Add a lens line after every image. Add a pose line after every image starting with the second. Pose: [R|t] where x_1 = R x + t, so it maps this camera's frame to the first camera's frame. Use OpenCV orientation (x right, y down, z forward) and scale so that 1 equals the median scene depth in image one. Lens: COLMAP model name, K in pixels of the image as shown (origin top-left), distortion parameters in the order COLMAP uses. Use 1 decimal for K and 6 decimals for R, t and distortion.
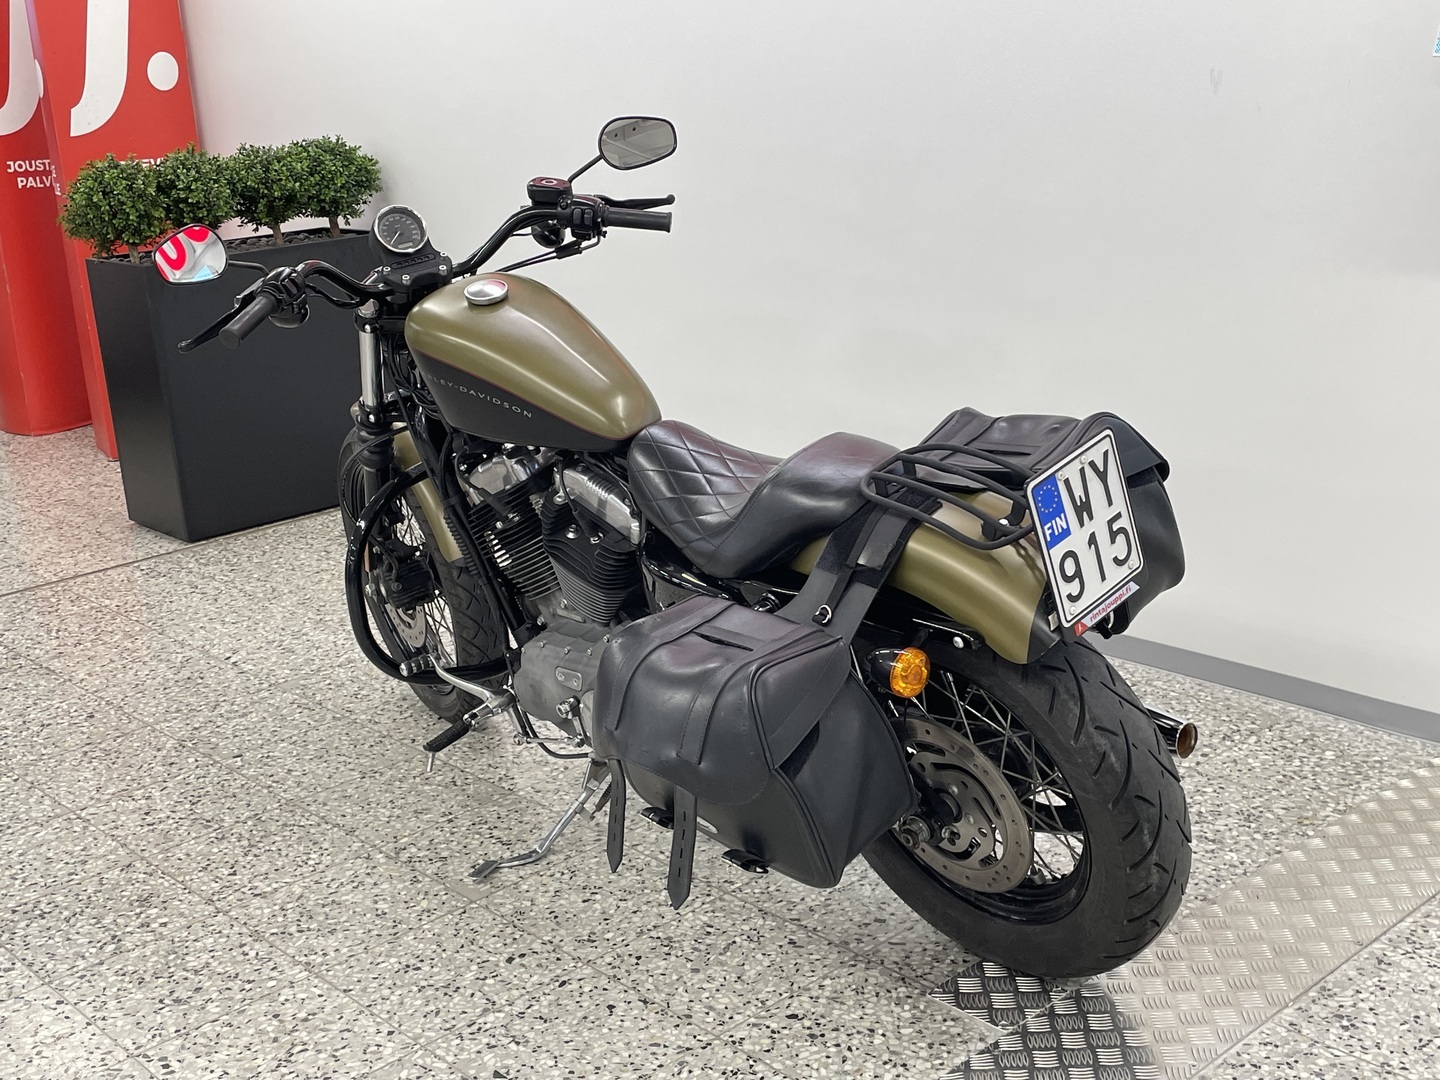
lens RADIAL K [[1772.6, 0, 706.7], [0, 1772.6, 543.8], [0, 0, 1]] dist [0.057568, 0.000000]
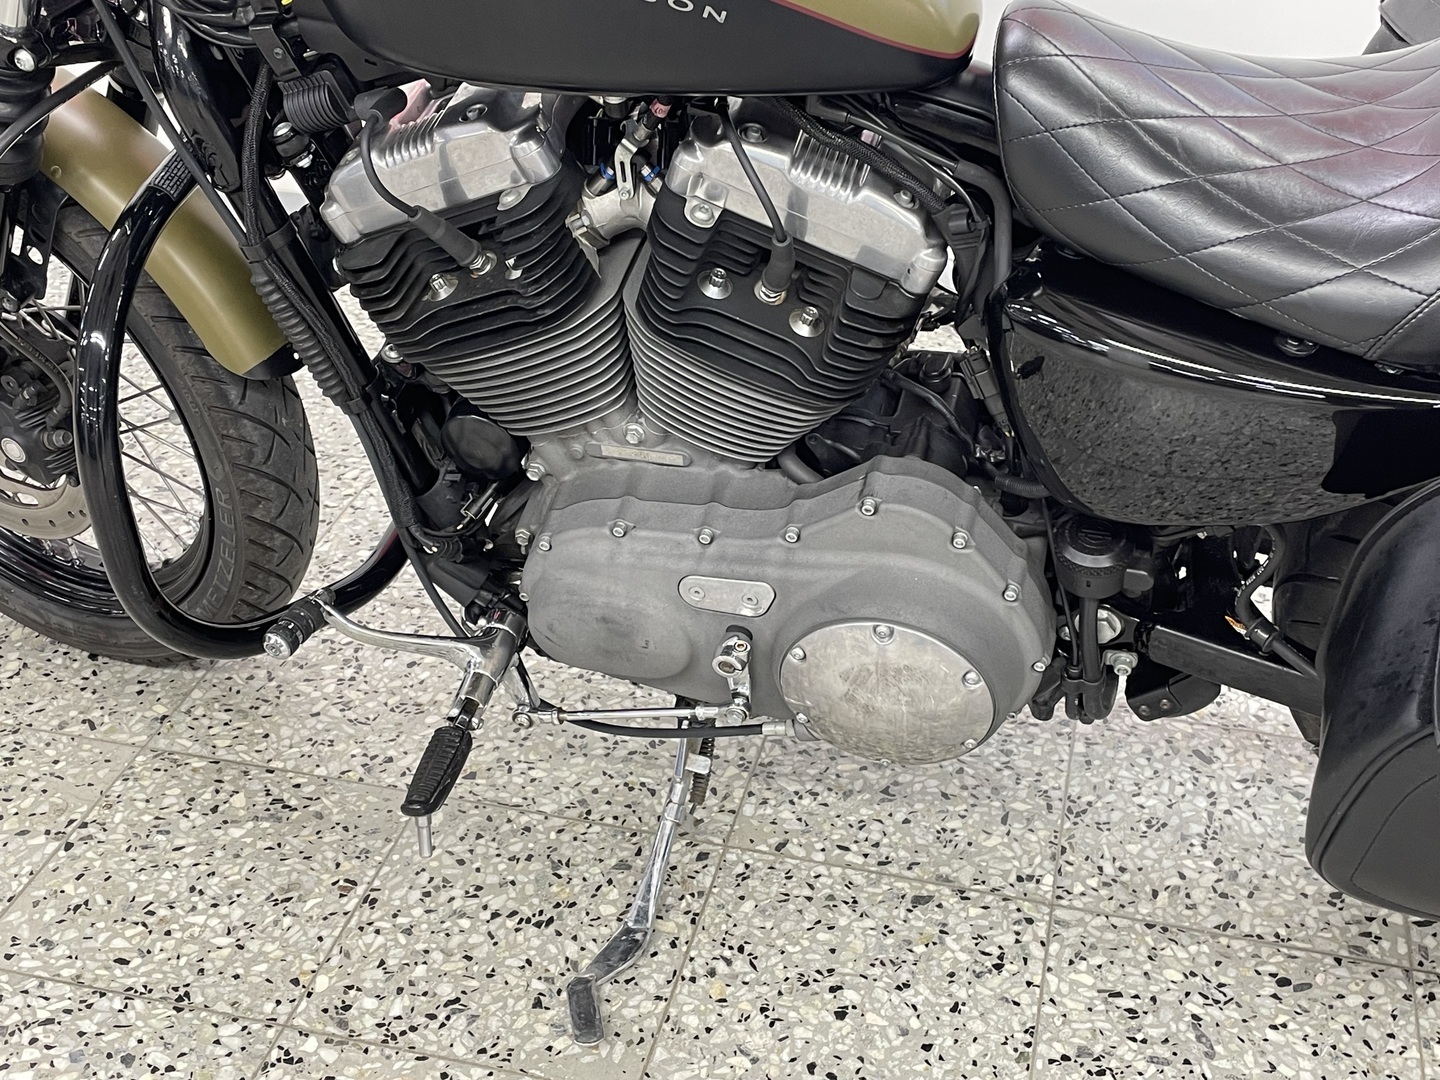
lens RADIAL K [[1772.6, 0, 698.6], [0, 1772.6, 542.8], [0, 0, 1]] dist [0.057568, 0.000000]
pose [[0.839353, -0.241371, 0.487059, -0.310372], [0.112806, 0.953848, 0.278297, -0.068669], [-0.531753, -0.178646, 0.827843, 0.624098]]
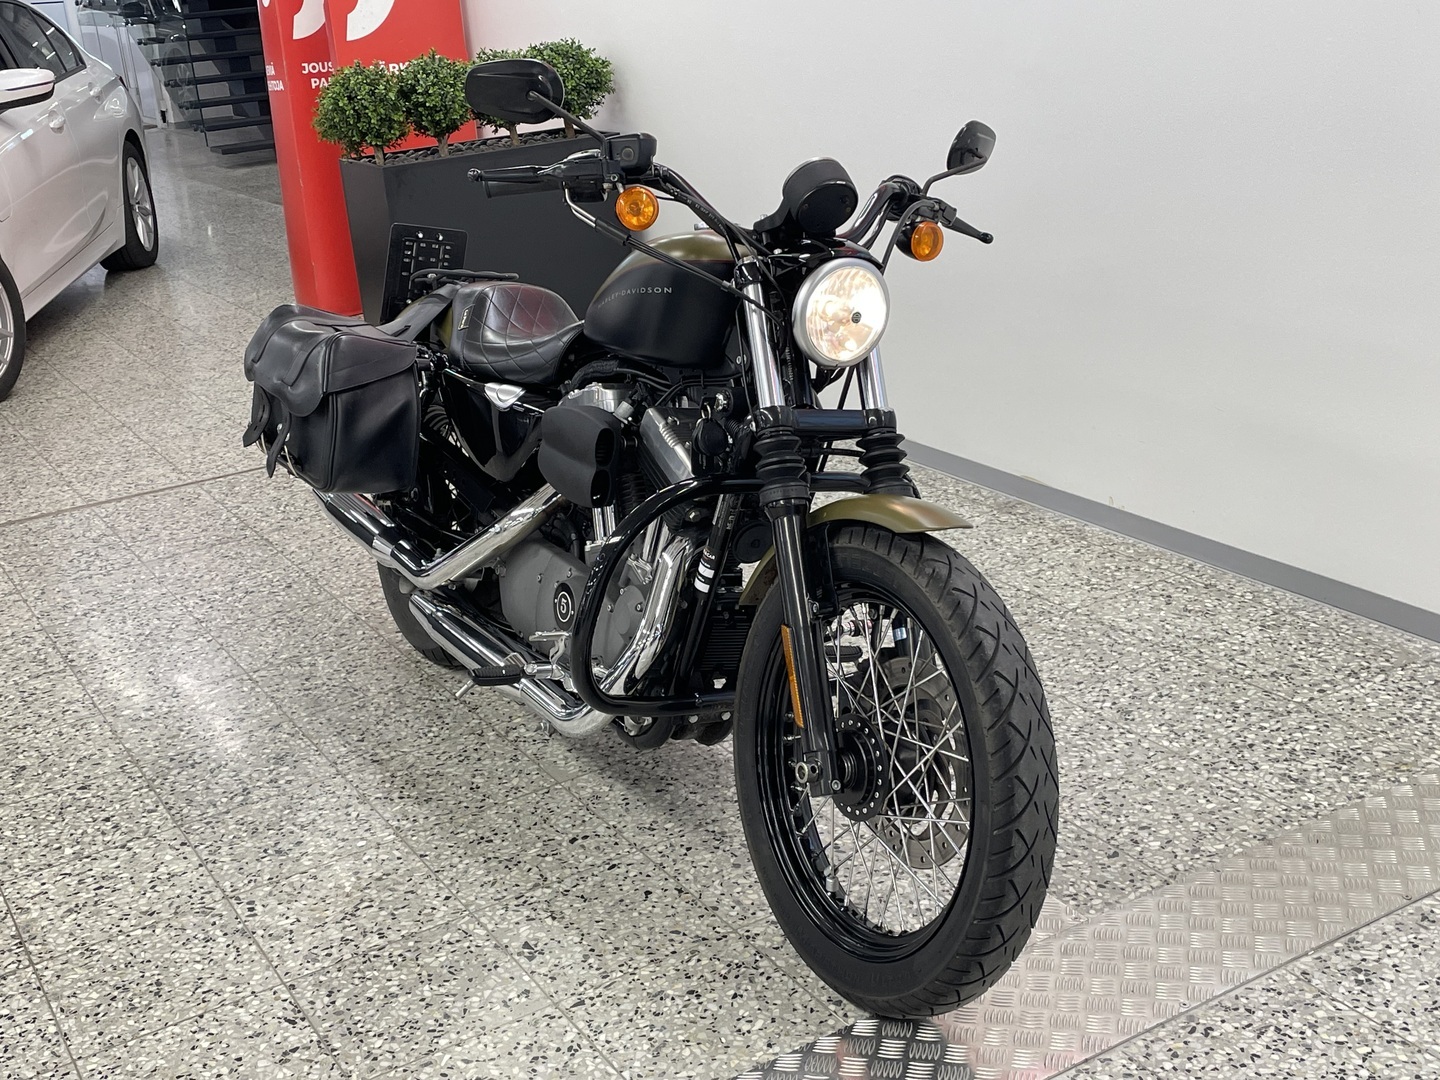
lens RADIAL K [[1757.5, 0, 693.7], [0, 1757.5, 519.0], [0, 0, 1]] dist [0.062409, 0.000000]
pose [[0.977460, 0.045419, -0.206179, 0.158174], [-0.034342, 0.997784, 0.056990, -0.019909], [0.208311, -0.048625, 0.976853, -0.007338]]
